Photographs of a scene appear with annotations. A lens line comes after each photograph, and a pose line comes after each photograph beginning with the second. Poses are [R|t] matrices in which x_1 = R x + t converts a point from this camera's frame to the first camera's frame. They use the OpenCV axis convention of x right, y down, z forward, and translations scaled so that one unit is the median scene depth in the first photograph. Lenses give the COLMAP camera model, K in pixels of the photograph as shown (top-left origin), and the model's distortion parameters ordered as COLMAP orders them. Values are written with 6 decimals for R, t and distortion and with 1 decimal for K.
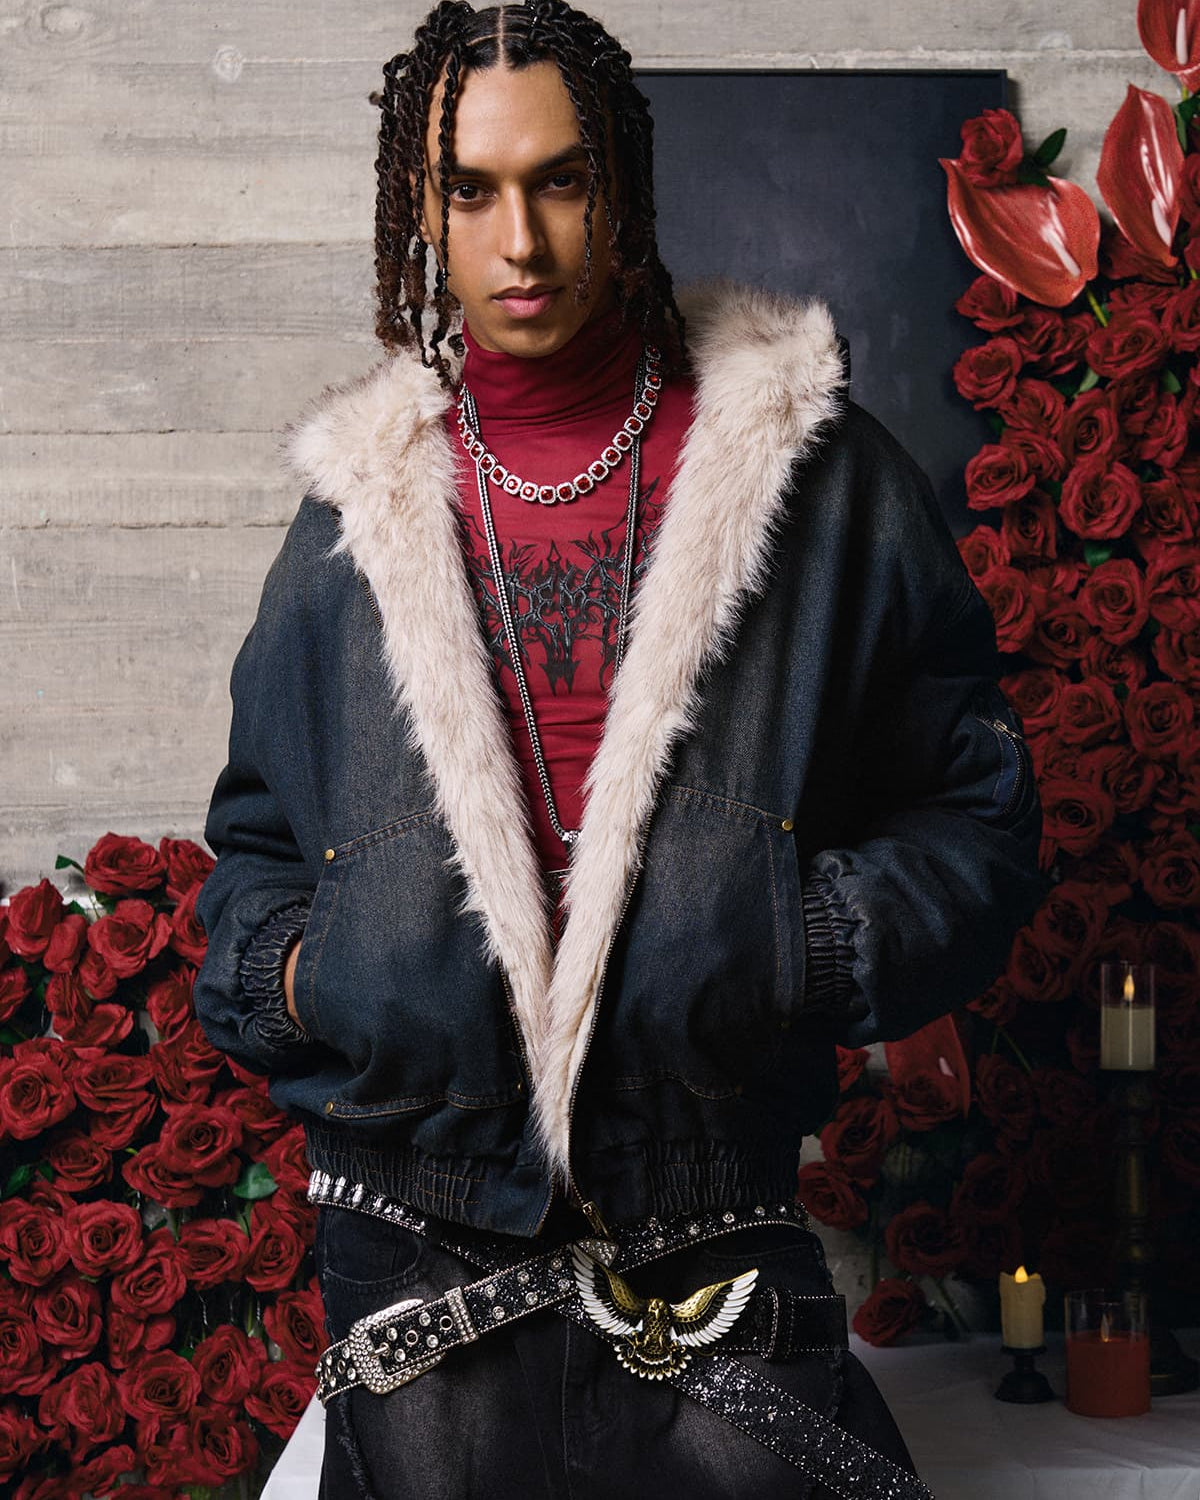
lens RADIAL K [[3266.8, 0, 682.3], [0, 3266.8, 773.5], [0, 0, 1]] dist [-0.130813, 0.000000]
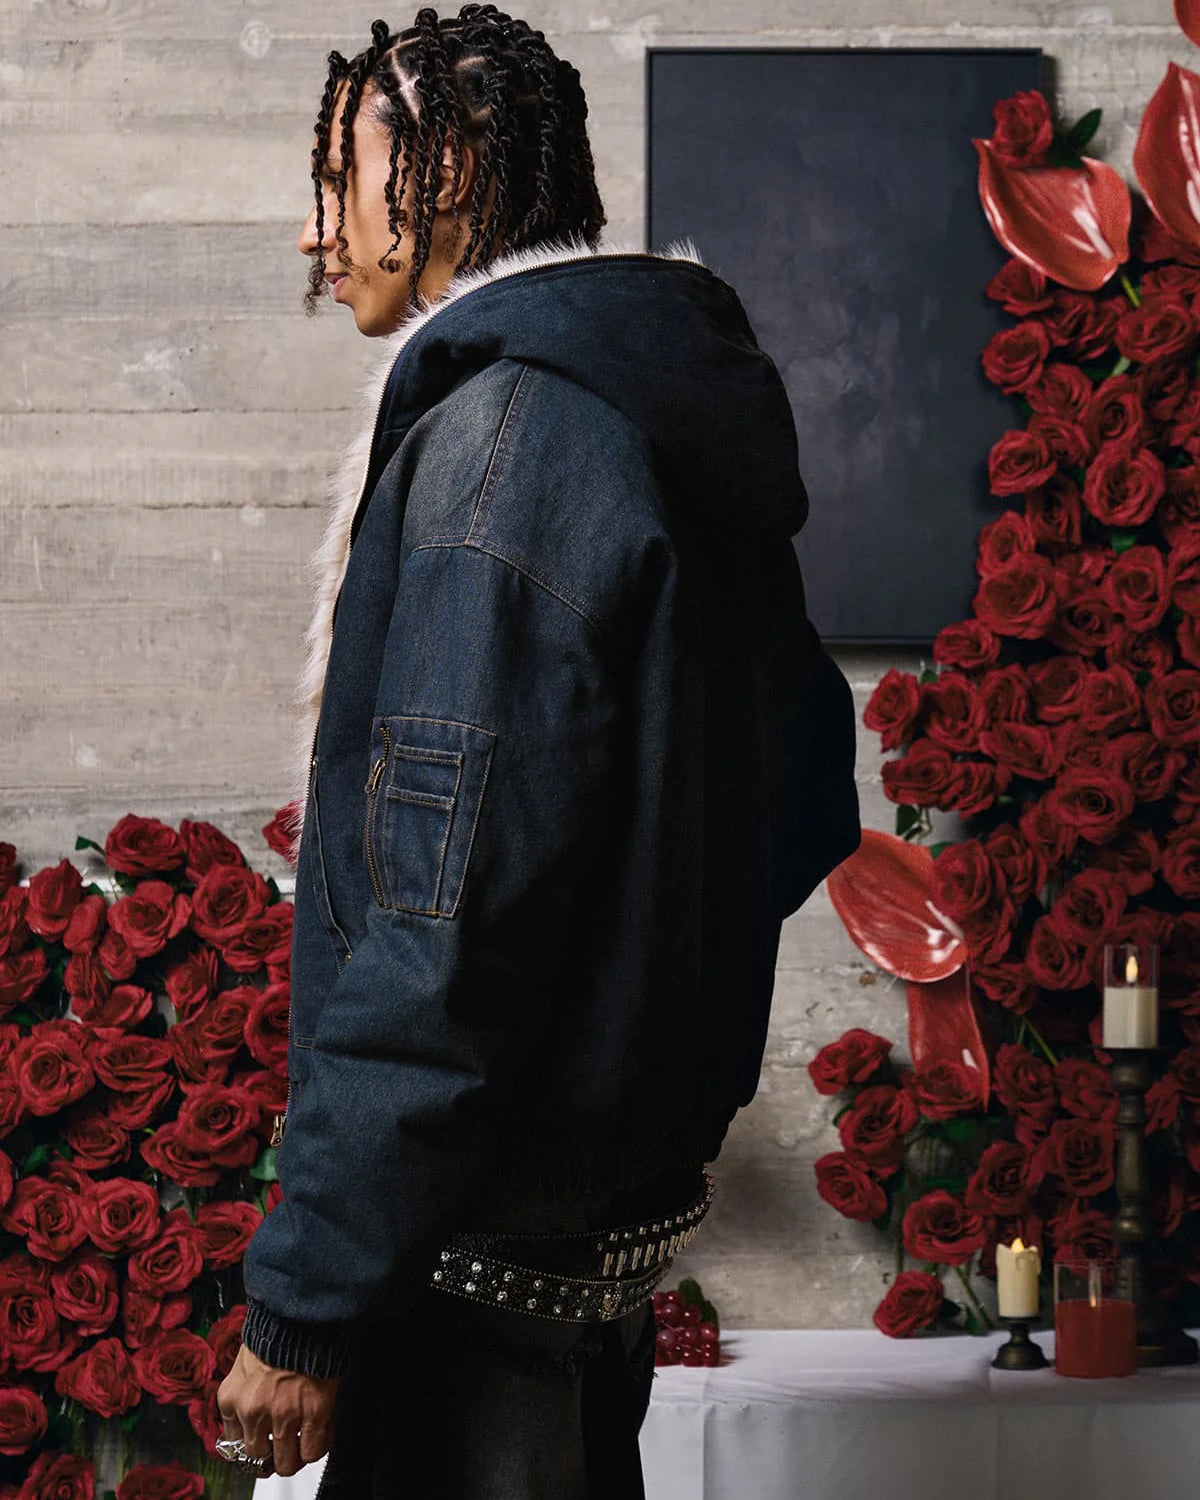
lens RADIAL K [[4199.5, 0, 611.7], [0, 4199.5, 751.6], [0, 0, 1]] dist [-0.215784, 0.000000]
pose [[0.998613, 0.008128, -0.052019, 0.038618], [-0.008747, 0.999893, -0.011684, 0.013083], [0.051919, 0.012123, 0.998578, -0.279030]]
